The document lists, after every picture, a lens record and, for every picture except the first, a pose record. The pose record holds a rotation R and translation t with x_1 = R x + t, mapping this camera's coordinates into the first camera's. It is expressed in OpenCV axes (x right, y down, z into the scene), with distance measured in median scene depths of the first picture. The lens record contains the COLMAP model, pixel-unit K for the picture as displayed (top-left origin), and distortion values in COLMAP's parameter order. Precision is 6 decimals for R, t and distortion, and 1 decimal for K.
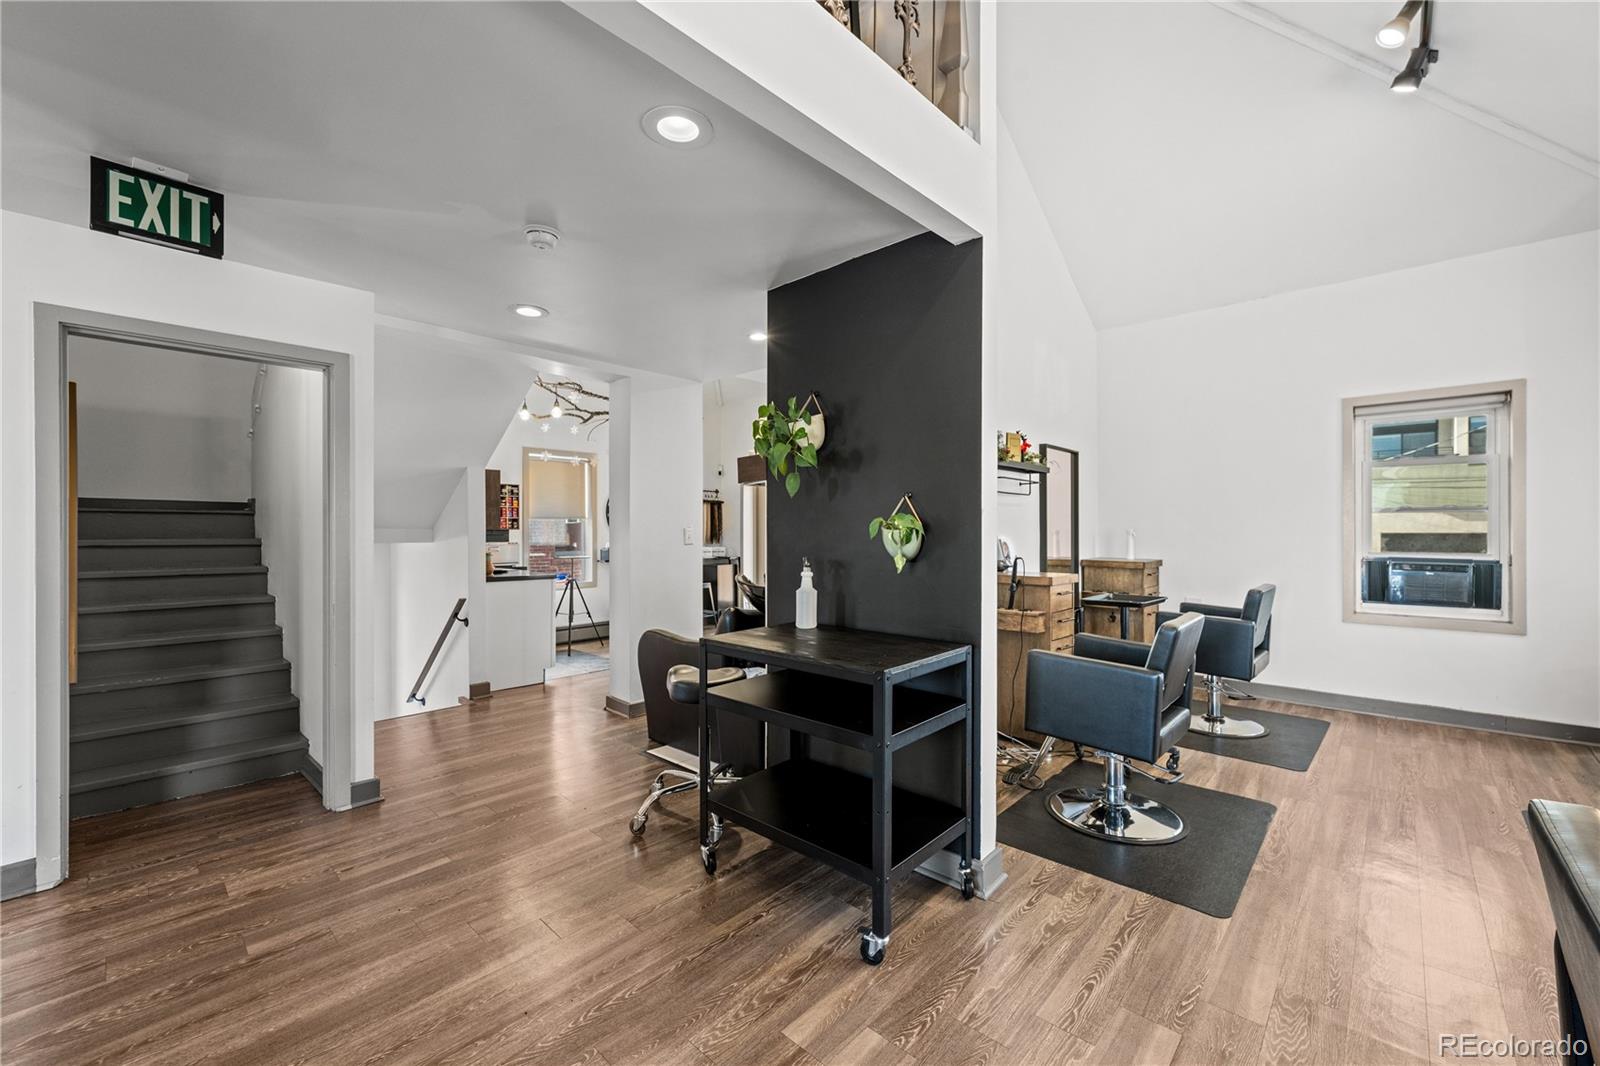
lens RADIAL K [[644.2, 0, 799.7], [0, 644.2, 530.5], [0, 0, 1]] dist [0.001219, 0.000157]
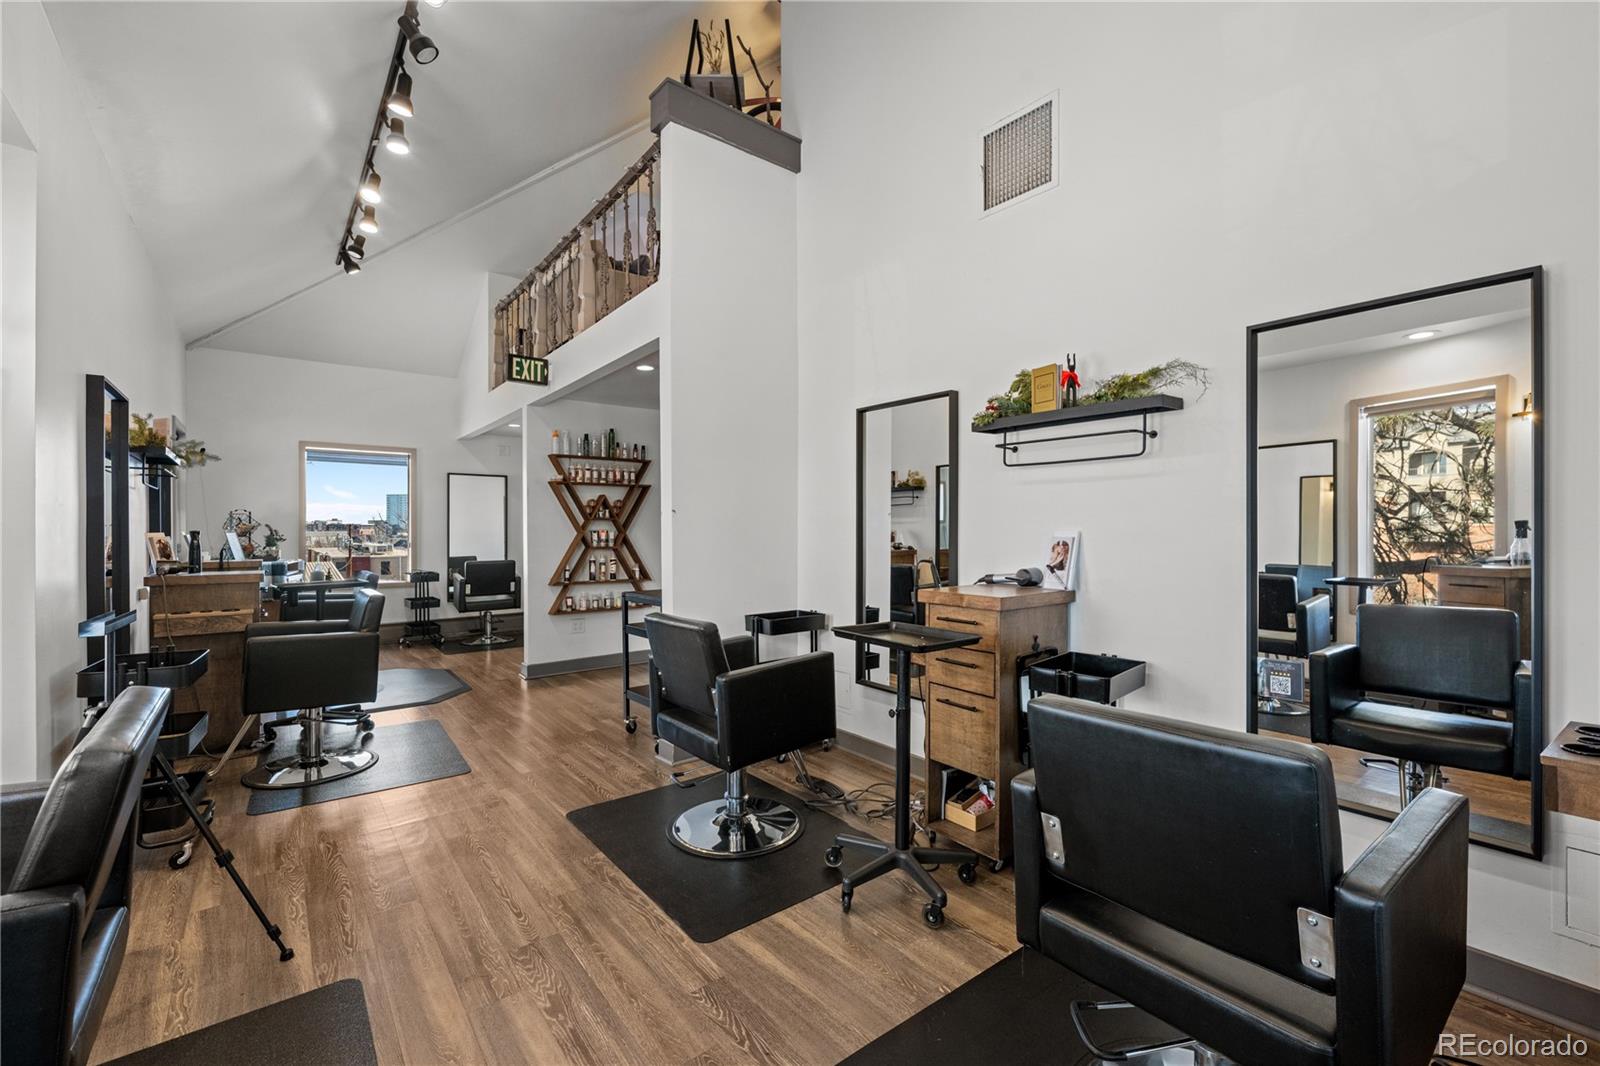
lens RADIAL K [[669.8, 0, 807.8], [0, 669.8, 528.7], [0, 0, 1]] dist [0.000084, -0.000145]
pose [[-0.146116, 0.002998, -0.989263, 1.107943], [0.004497, 0.999987, 0.002366, 0.002721], [0.989257, -0.004103, -0.146128, 0.960213]]
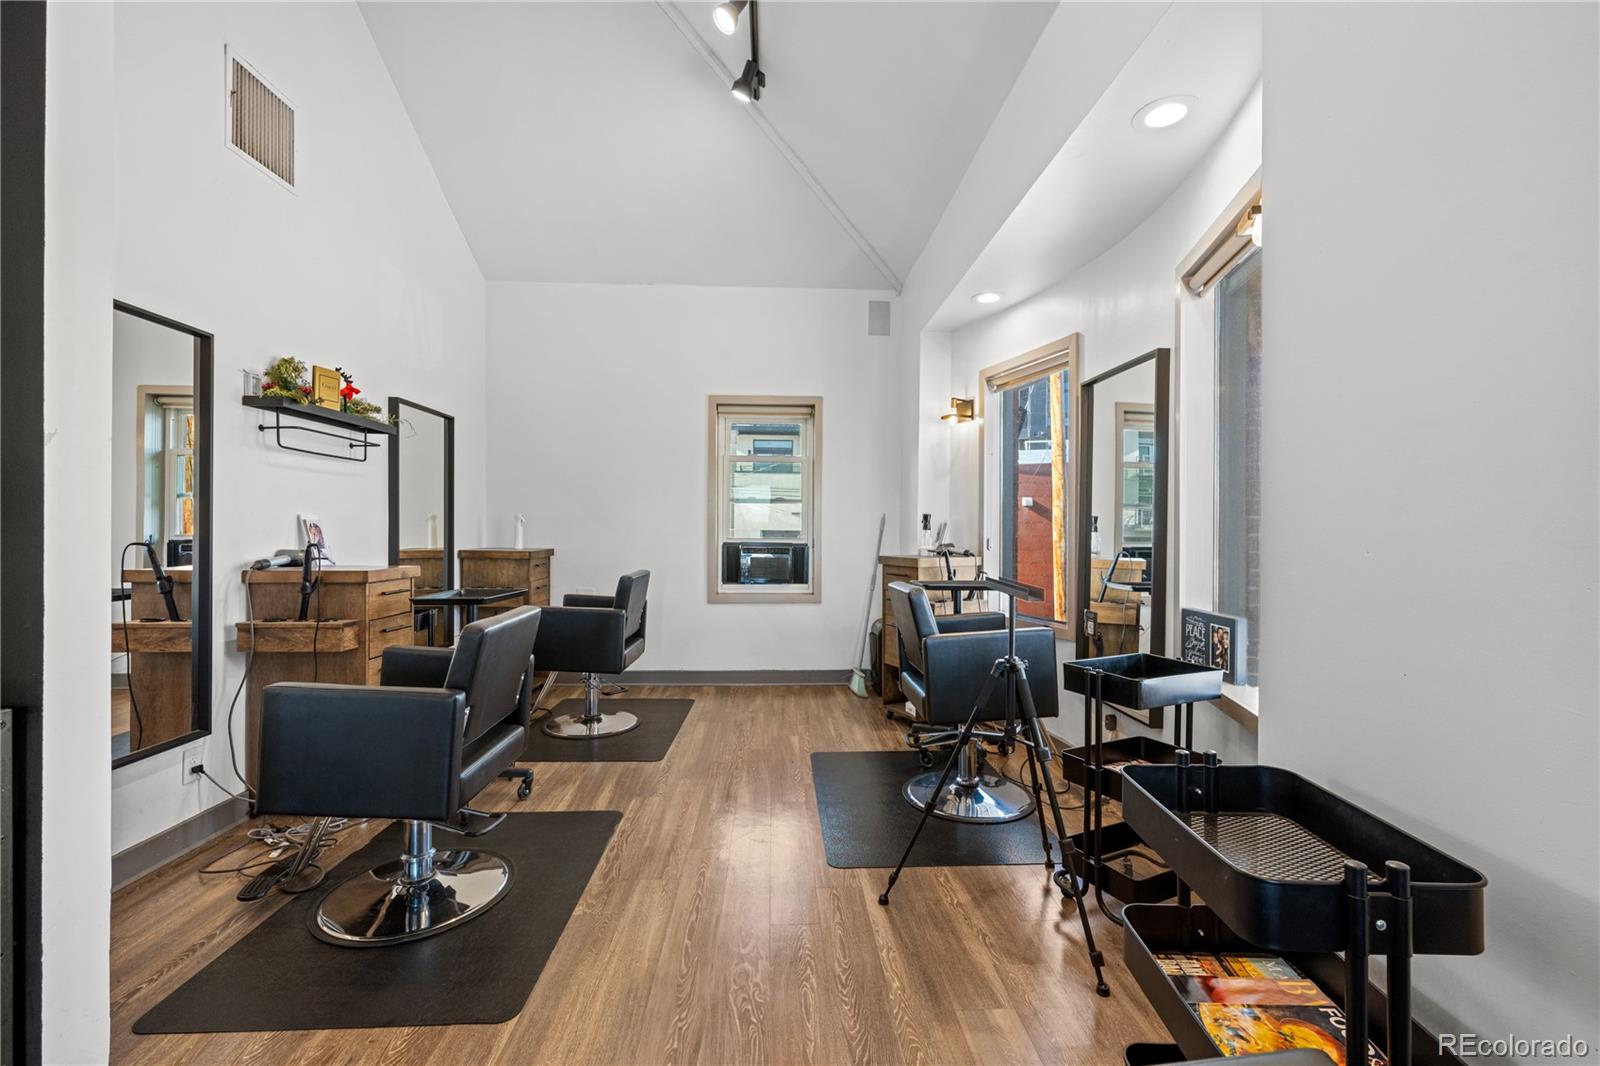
lens RADIAL K [[669.8, 0, 807.8], [0, 669.8, 528.7], [0, 0, 1]] dist [0.000084, -0.000145]
pose [[0.696376, 0.007275, 0.717641, 0.191714], [-0.008512, 0.999962, -0.001878, 0.022355], [-0.717627, -0.004801, 0.696411, 0.127296]]
